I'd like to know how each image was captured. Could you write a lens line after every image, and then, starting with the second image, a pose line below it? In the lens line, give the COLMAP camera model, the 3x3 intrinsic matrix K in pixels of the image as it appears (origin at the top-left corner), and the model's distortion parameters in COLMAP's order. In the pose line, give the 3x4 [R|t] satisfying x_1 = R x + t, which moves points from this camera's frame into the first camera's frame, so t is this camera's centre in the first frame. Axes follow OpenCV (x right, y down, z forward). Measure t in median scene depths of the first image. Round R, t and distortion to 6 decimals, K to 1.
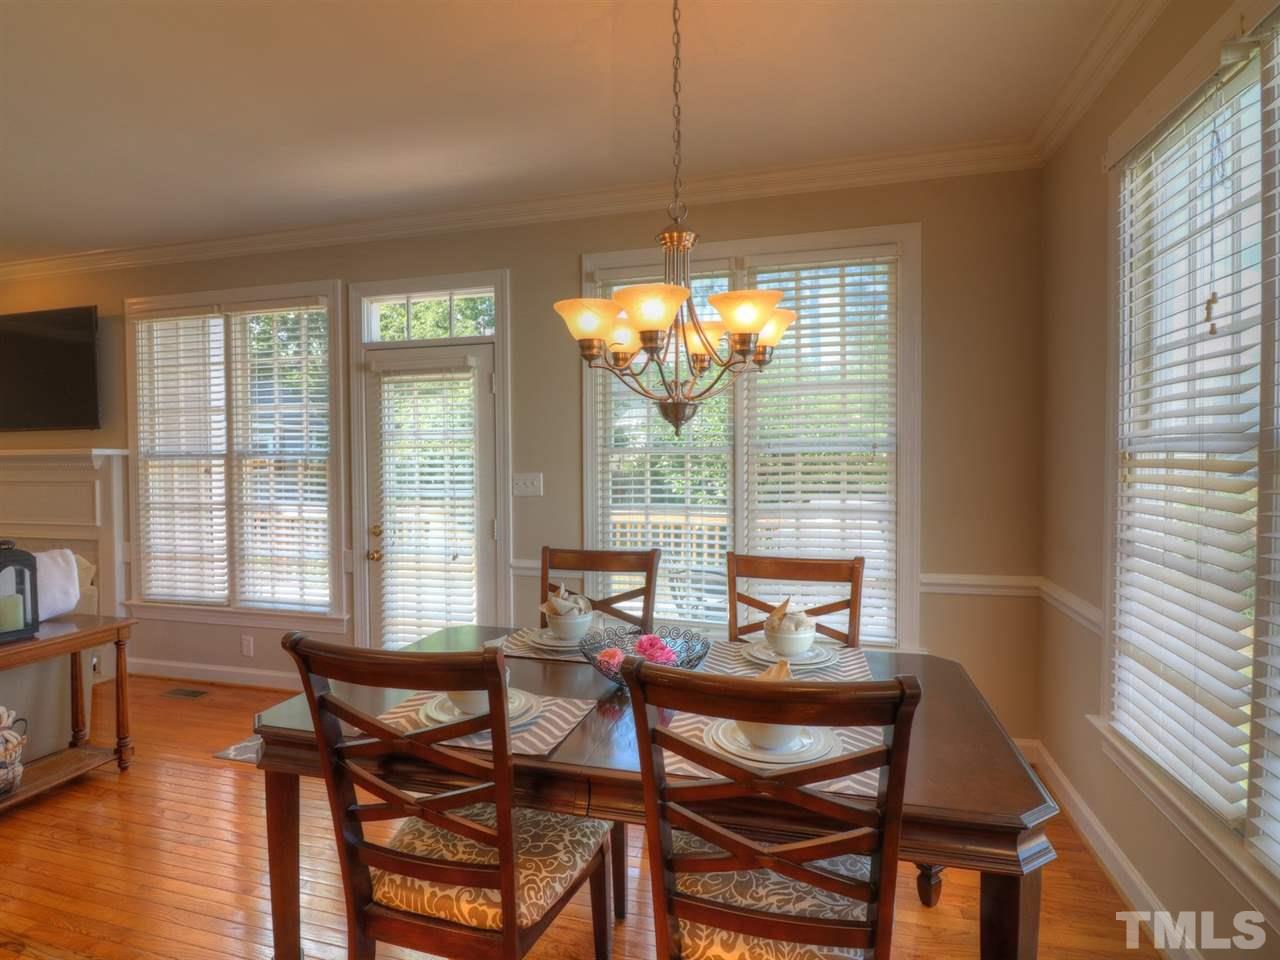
lens RADIAL K [[758.7, 0, 579.3], [0, 758.7, 477.6], [0, 0, 1]] dist [0.001981, -0.000374]
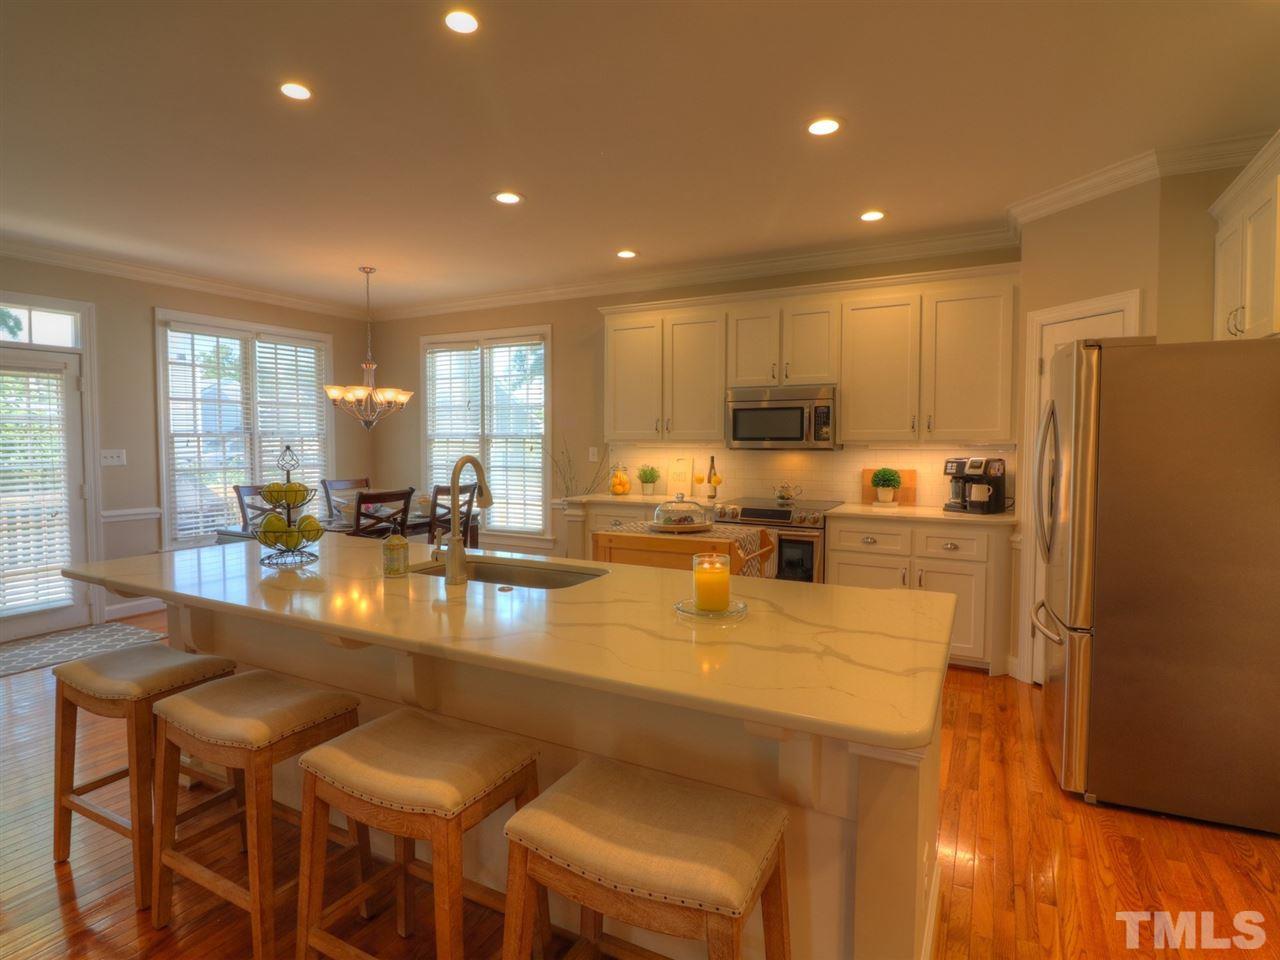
lens RADIAL K [[667.6, 0, 634.1], [0, 667.6, 473.5], [0, 0, 1]] dist [0.002688, -0.015387]
pose [[0.167675, -0.043457, 0.984884, -0.998392], [0.019723, 0.998976, 0.040721, 0.005806], [-0.985645, 0.012597, 0.168361, -0.156834]]
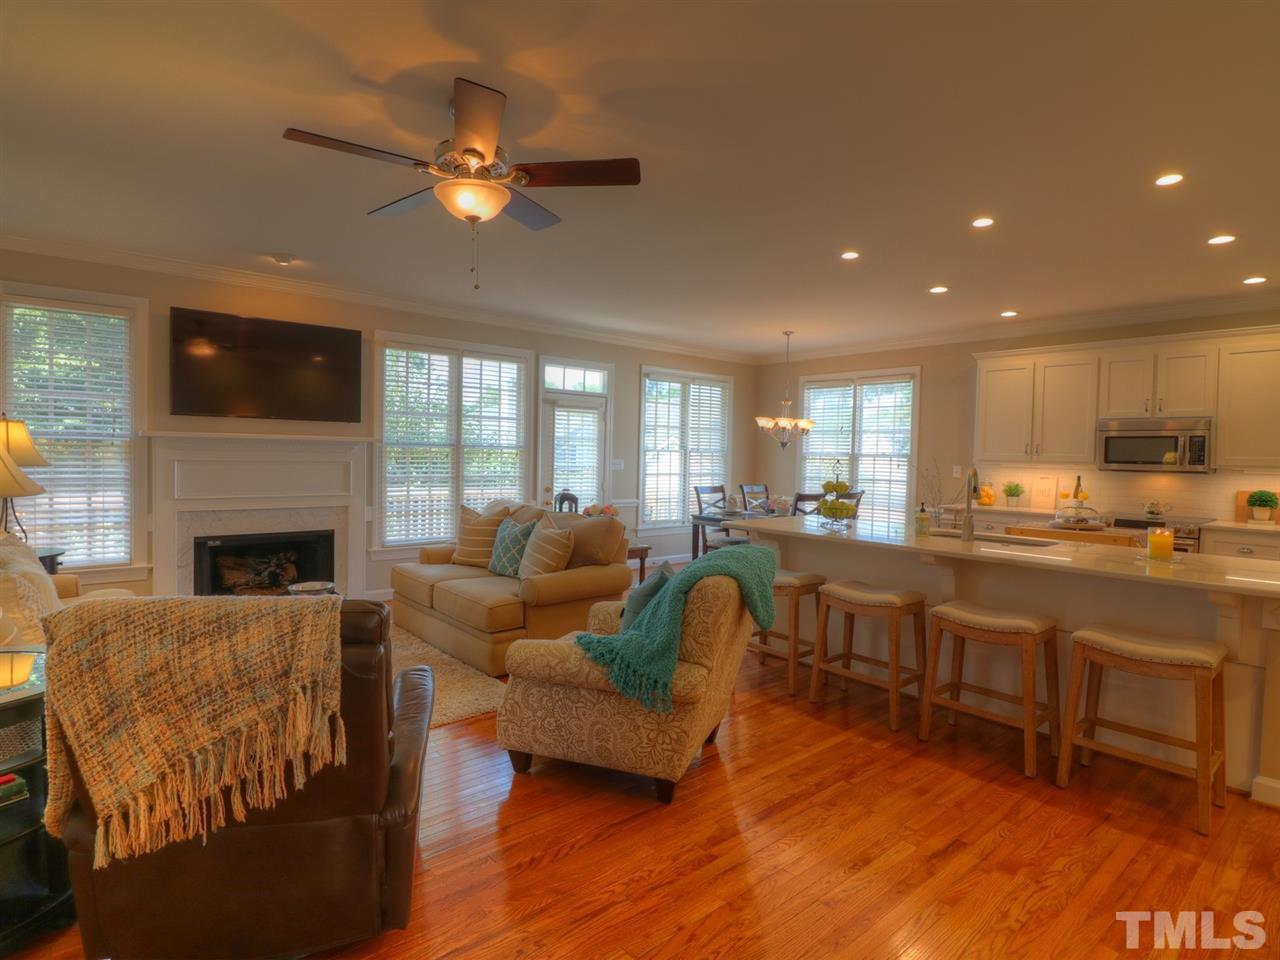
lens RADIAL K [[667.6, 0, 634.1], [0, 667.6, 473.5], [0, 0, 1]] dist [0.002688, -0.015387]
pose [[0.517861, -0.007412, 0.855433, -1.467815], [-0.005435, 0.999914, 0.011954, 0.009209], [-0.855448, -0.010840, 0.517776, -0.026948]]
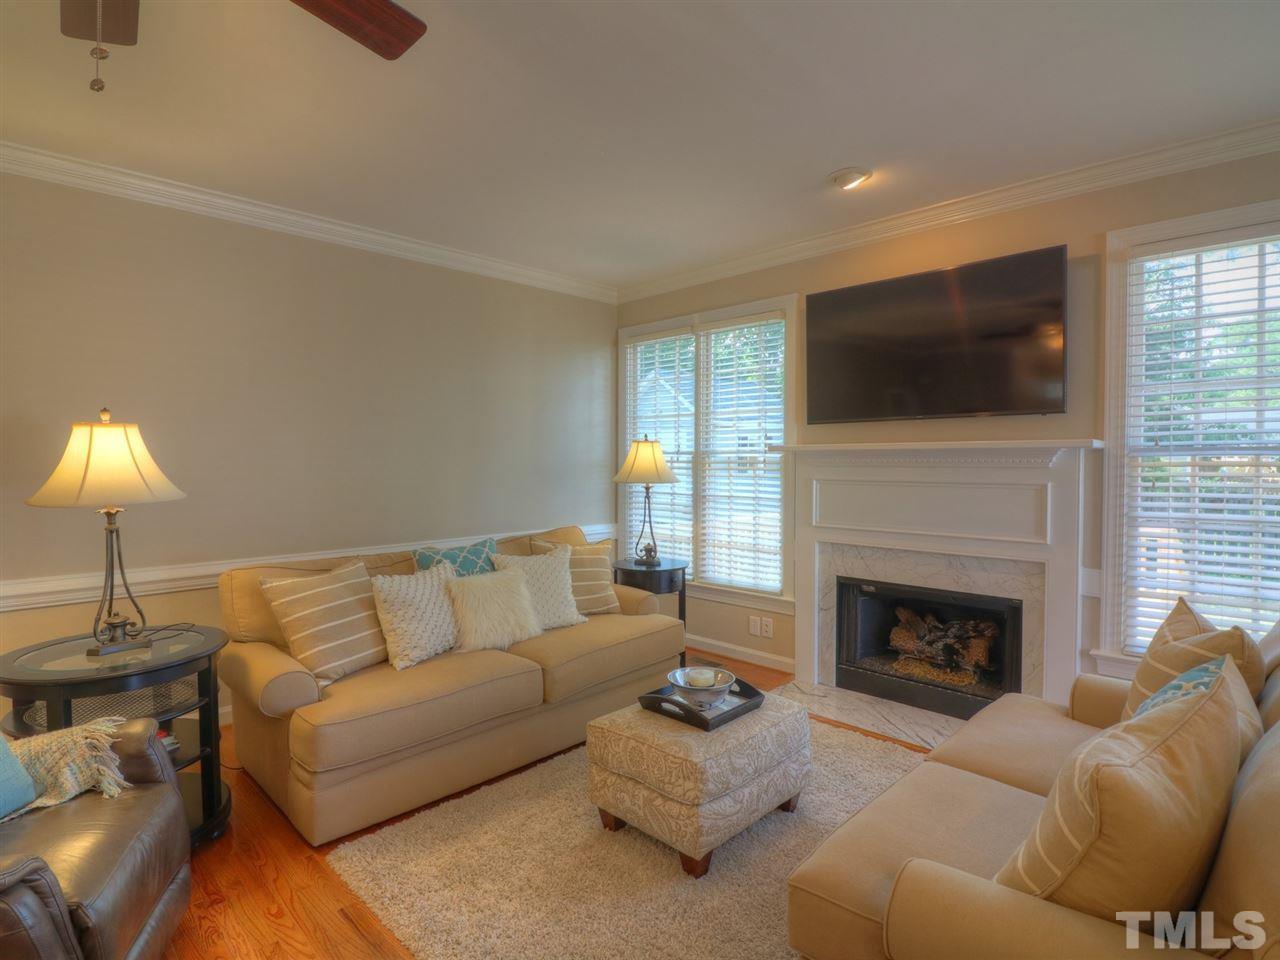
lens RADIAL K [[667.6, 0, 634.1], [0, 667.6, 473.5], [0, 0, 1]] dist [0.002688, -0.015387]
pose [[0.896193, 0.015137, -0.443406, -0.757988], [-0.015379, 0.999877, 0.003051, -0.001627], [0.443398, 0.004085, 0.896315, 0.254415]]
